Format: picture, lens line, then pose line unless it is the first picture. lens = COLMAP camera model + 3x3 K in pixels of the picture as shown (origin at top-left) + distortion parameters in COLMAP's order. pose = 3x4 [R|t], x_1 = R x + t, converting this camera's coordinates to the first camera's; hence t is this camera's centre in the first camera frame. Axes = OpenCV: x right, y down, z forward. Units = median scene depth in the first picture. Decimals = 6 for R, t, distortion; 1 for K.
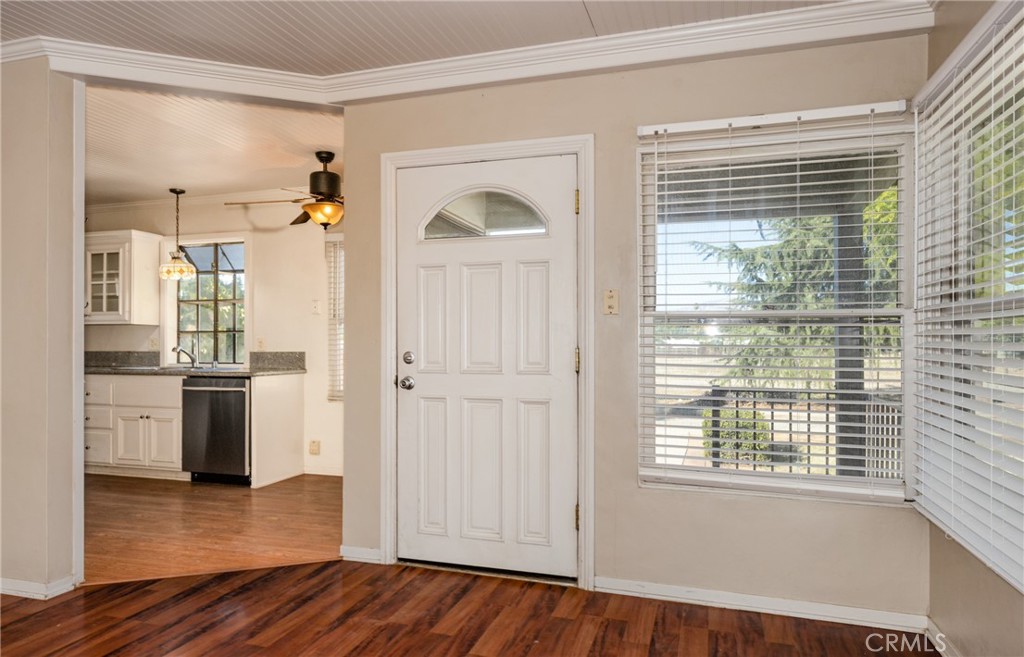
lens RADIAL K [[649.1, 0, 510.4], [0, 649.1, 333.2], [0, 0, 1]] dist [-0.005772, -0.002429]
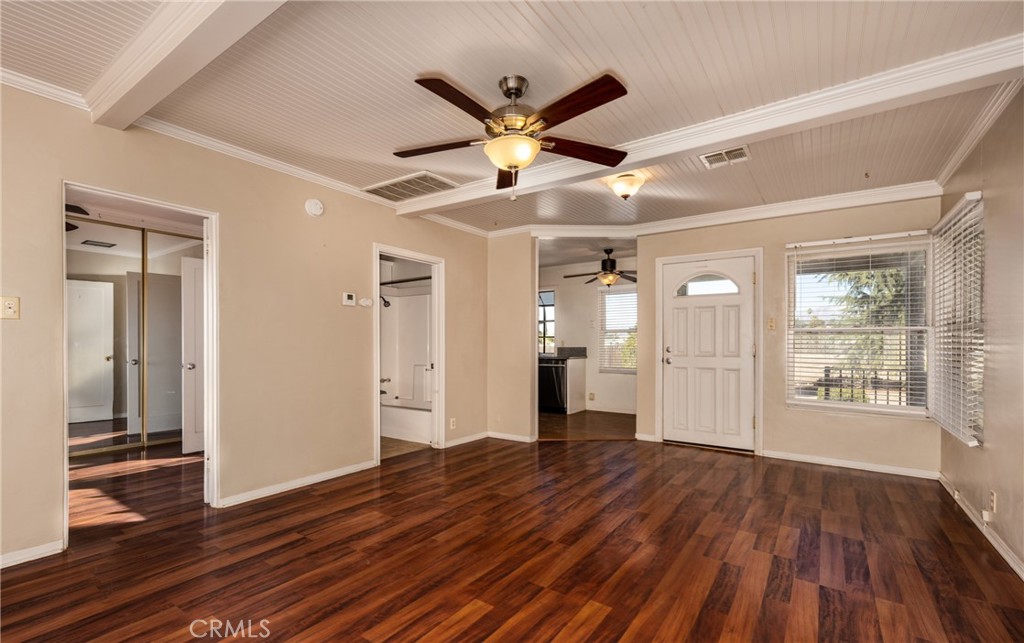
lens RADIAL K [[445.3, 0, 537.9], [0, 445.3, 341.0], [0, 0, 1]] dist [0.000419, 0.000424]
pose [[0.963572, -0.001856, -0.267443, -0.180167], [0.005057, 0.999924, 0.011281, -0.010861], [0.267401, -0.012222, 0.963508, -0.583847]]
